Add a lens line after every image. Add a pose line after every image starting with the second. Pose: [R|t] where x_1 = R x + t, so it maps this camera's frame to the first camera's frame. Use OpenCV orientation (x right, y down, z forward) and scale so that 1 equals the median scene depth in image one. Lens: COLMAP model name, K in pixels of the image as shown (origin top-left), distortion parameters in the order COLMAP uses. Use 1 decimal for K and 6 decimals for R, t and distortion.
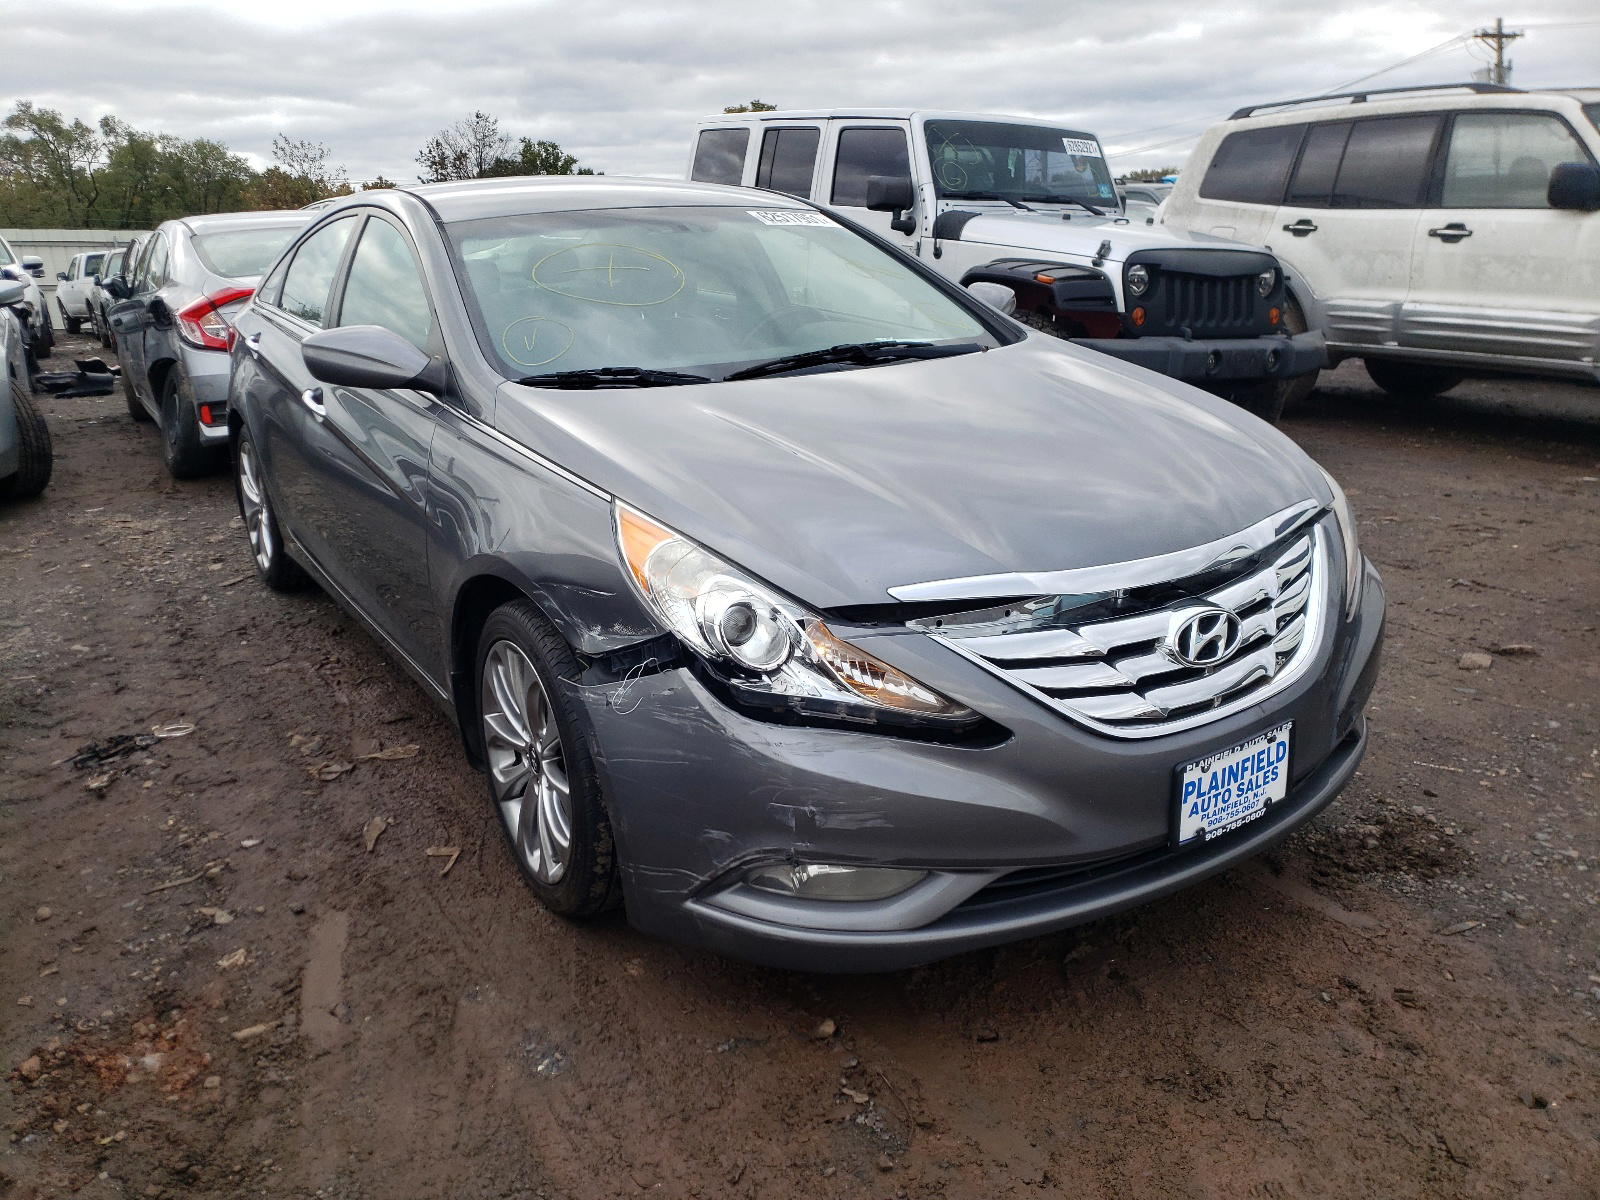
lens RADIAL K [[1301.5, 0, 812.4], [0, 1301.5, 603.2], [0, 0, 1]] dist [0.016698, 0.013988]
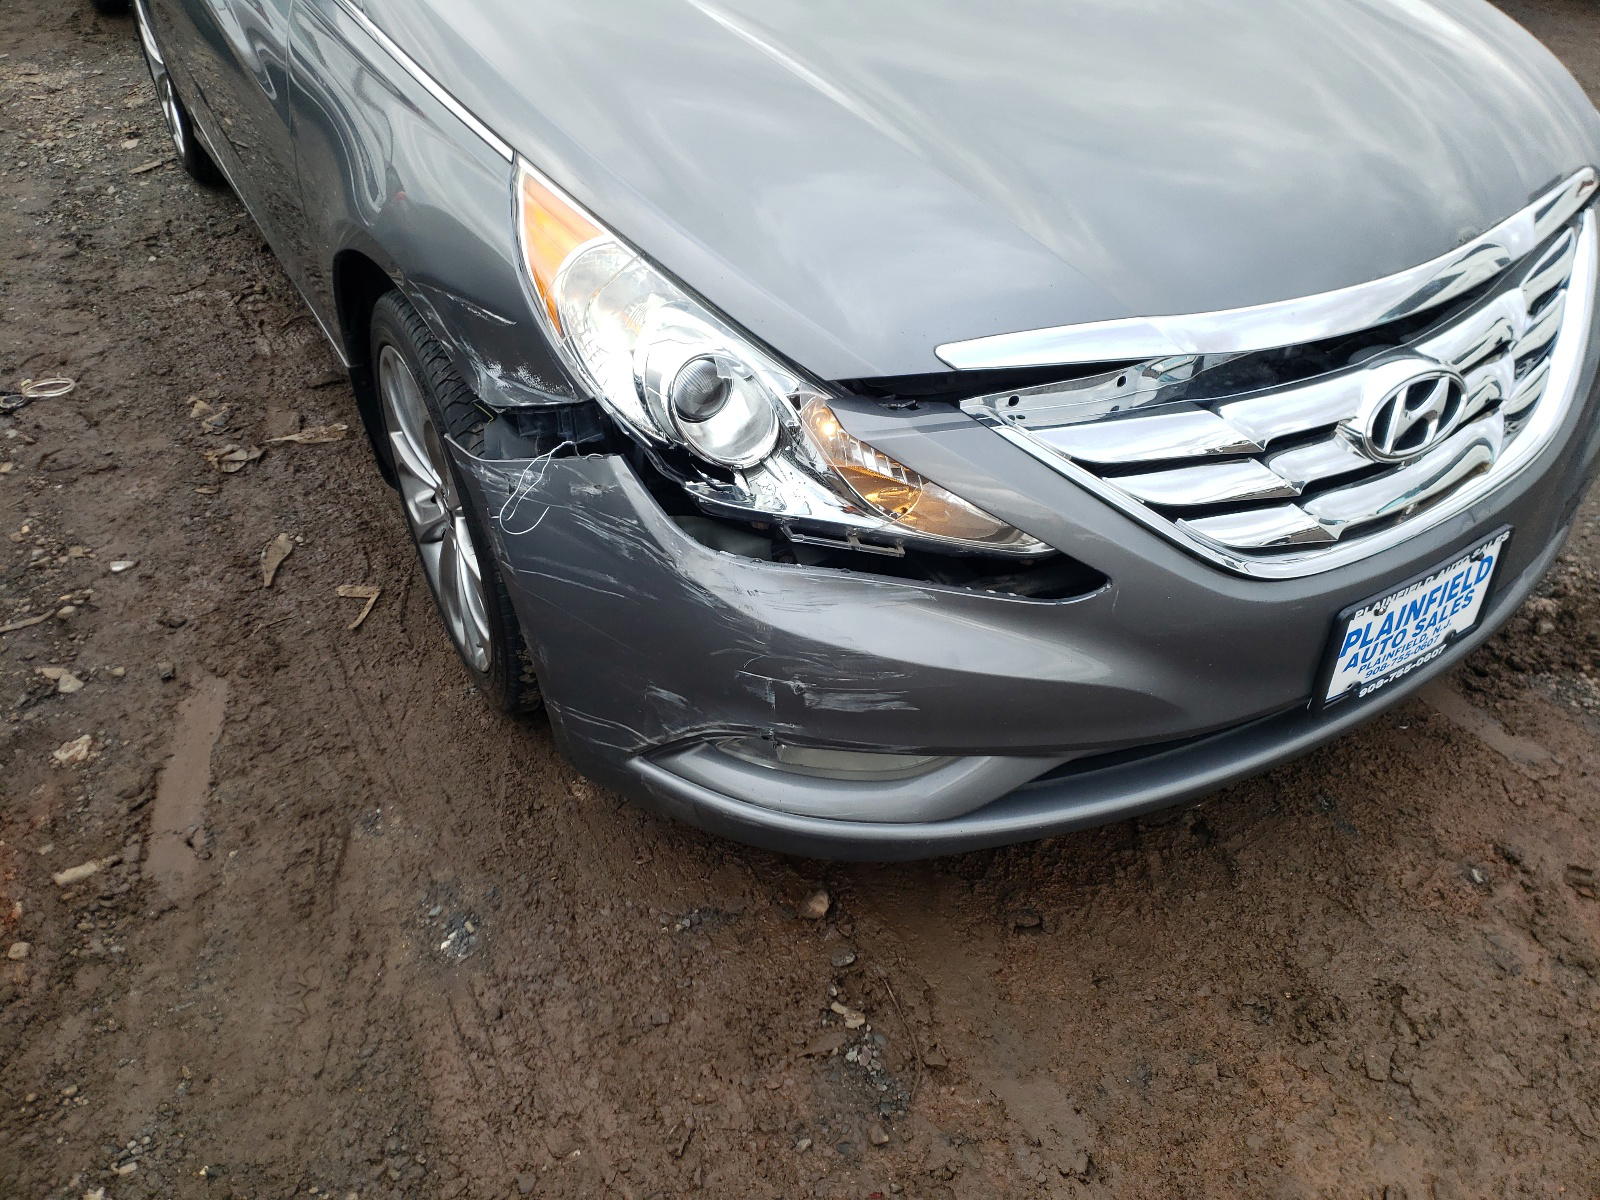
lens RADIAL K [[1301.5, 0, 812.4], [0, 1301.5, 603.2], [0, 0, 1]] dist [0.016698, 0.013988]
pose [[0.998251, 0.049473, -0.032373, 0.023302], [-0.036121, 0.943804, 0.328526, -0.093747], [0.046807, -0.326782, 0.943940, 0.334350]]
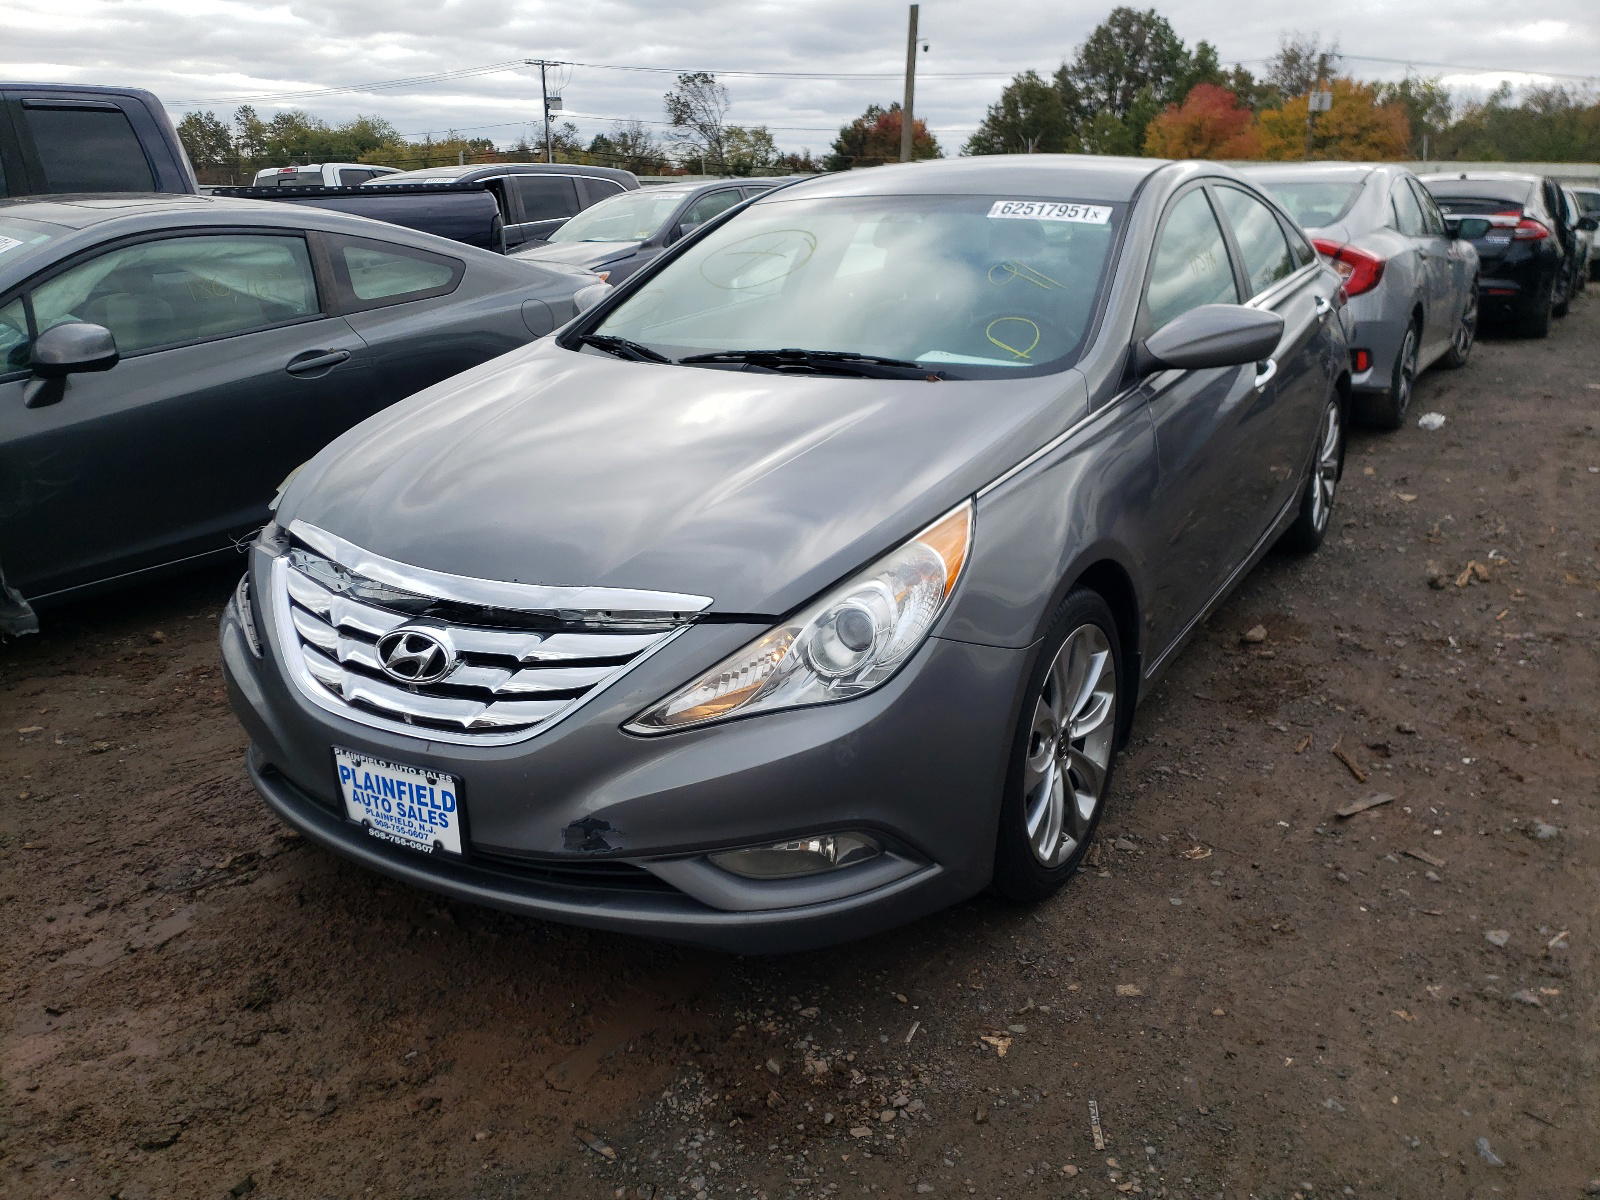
lens RADIAL K [[1301.5, 0, 812.4], [0, 1301.5, 603.2], [0, 0, 1]] dist [0.016698, 0.013988]
pose [[0.434723, 0.304905, -0.847377, 1.323131], [-0.265130, 0.942571, 0.203141, -0.311913], [0.860652, 0.136355, 0.490597, 0.774206]]
